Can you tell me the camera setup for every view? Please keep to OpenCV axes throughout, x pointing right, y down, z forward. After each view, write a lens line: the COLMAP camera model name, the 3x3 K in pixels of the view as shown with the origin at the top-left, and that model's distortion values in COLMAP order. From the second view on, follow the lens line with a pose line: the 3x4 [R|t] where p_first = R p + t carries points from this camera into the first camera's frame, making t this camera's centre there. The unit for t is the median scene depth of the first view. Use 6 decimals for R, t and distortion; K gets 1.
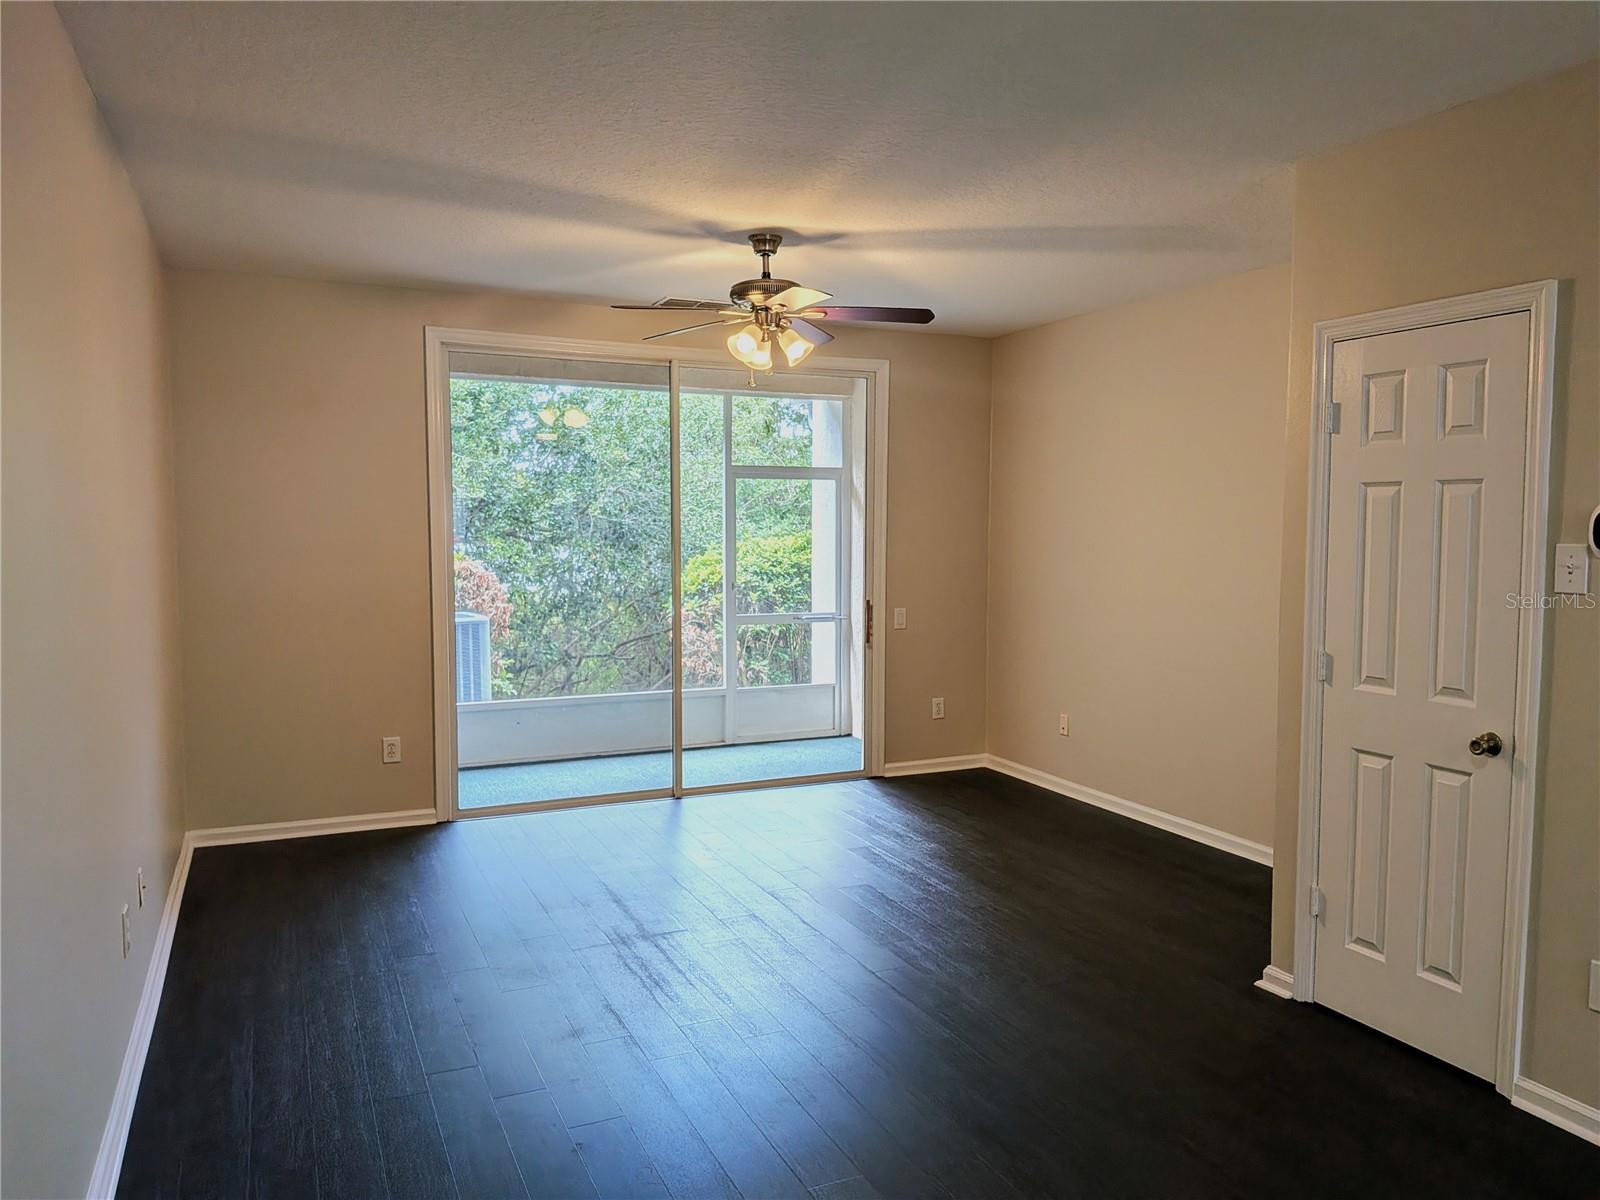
lens RADIAL K [[1177.5, 0, 817.1], [0, 1177.5, 593.0], [0, 0, 1]] dist [0.055678, -0.092641]
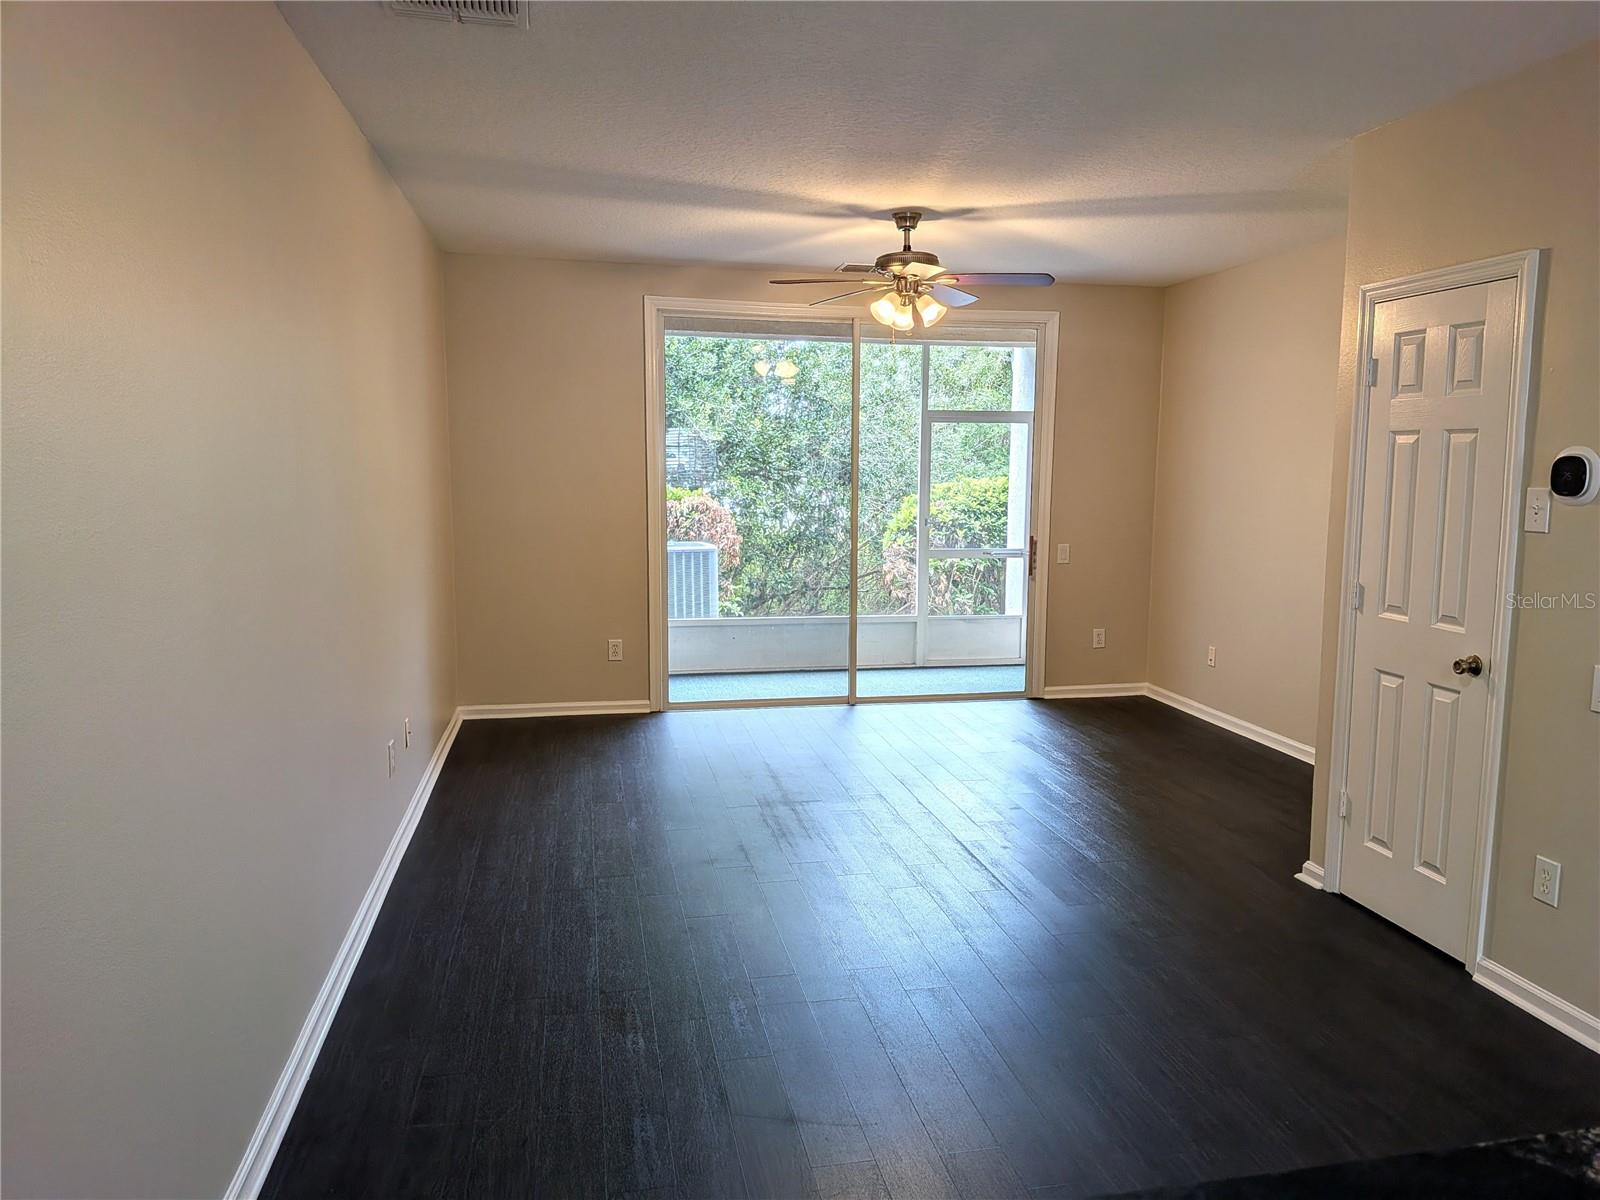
lens RADIAL K [[1177.5, 0, 825.1], [0, 1177.5, 594.9], [0, 0, 1]] dist [0.055678, -0.092641]
pose [[0.974817, 0.031797, -0.220726, 0.144307], [-0.020431, 0.998354, 0.053586, 0.008676], [0.222067, -0.047727, 0.973863, -0.156112]]
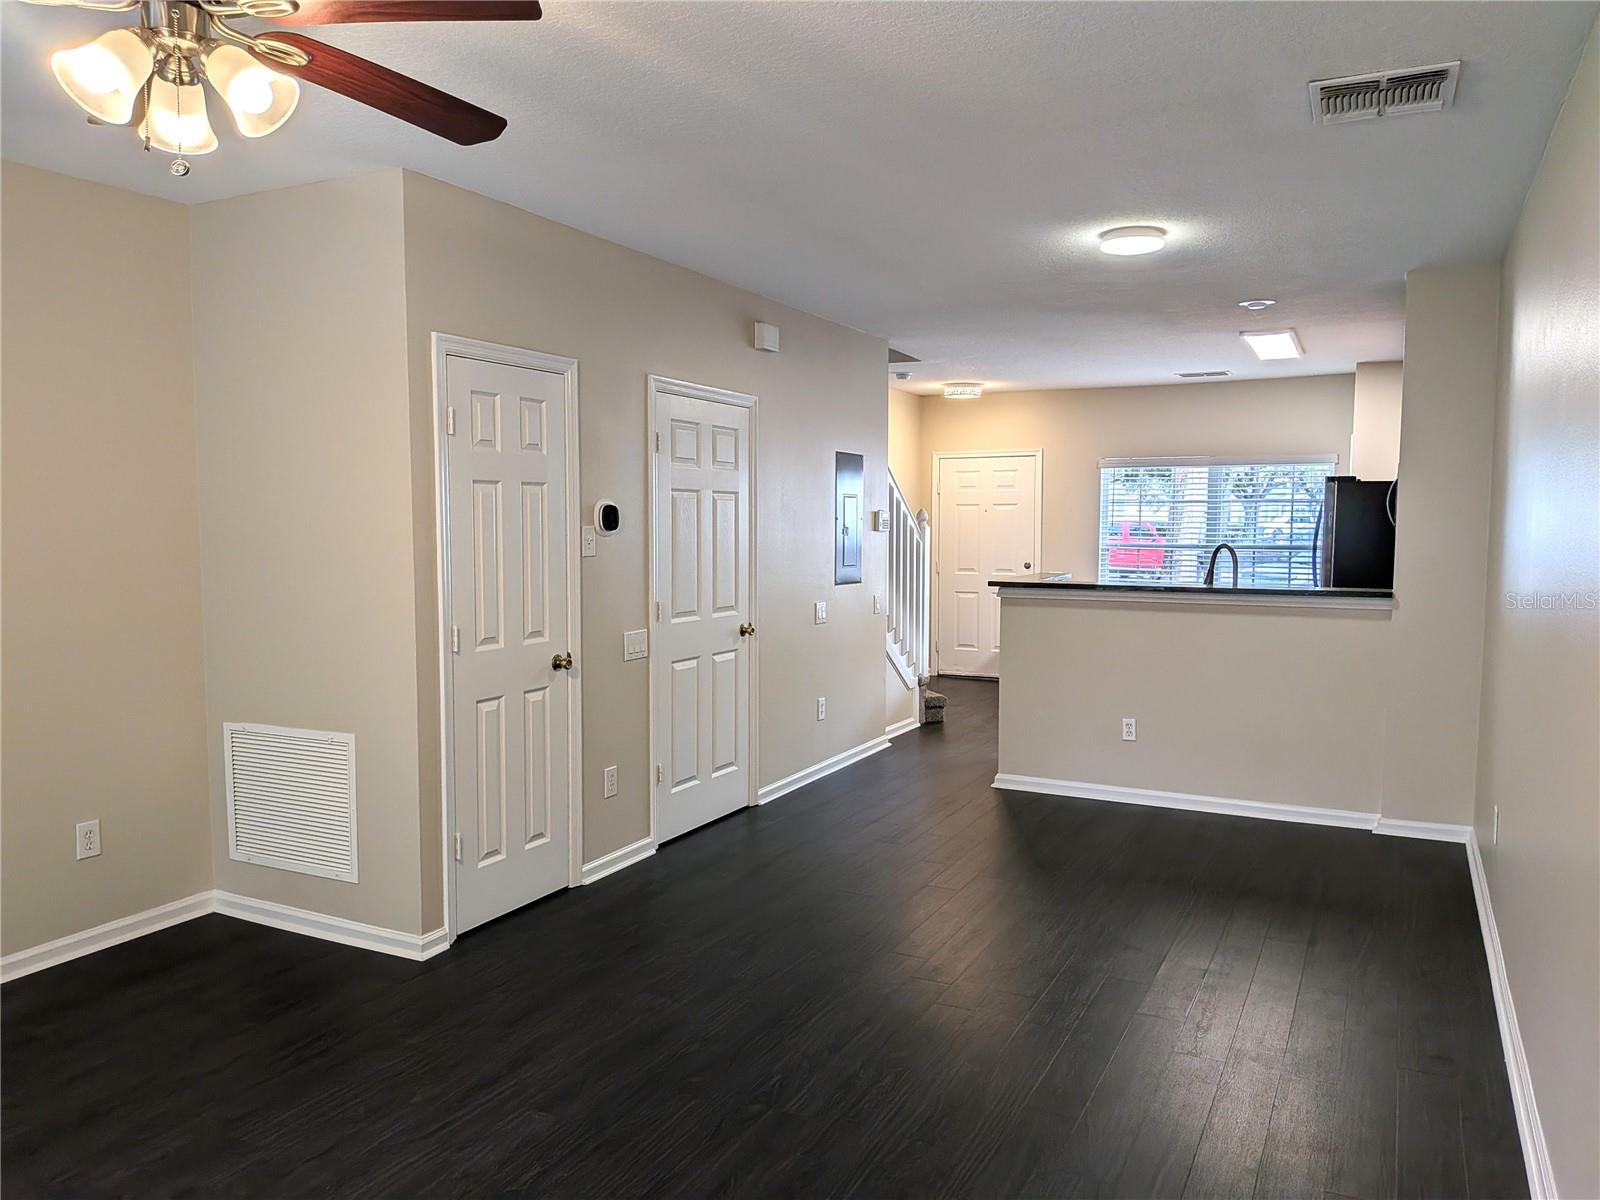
lens RADIAL K [[1177.5, 0, 789.4], [0, 1177.5, 606.1], [0, 0, 1]] dist [0.055678, -0.092641]
pose [[-0.616237, -0.057968, 0.785425, -0.518524], [0.052104, 0.992102, 0.114101, -0.064689], [-0.785835, 0.111237, -0.608349, 1.122398]]
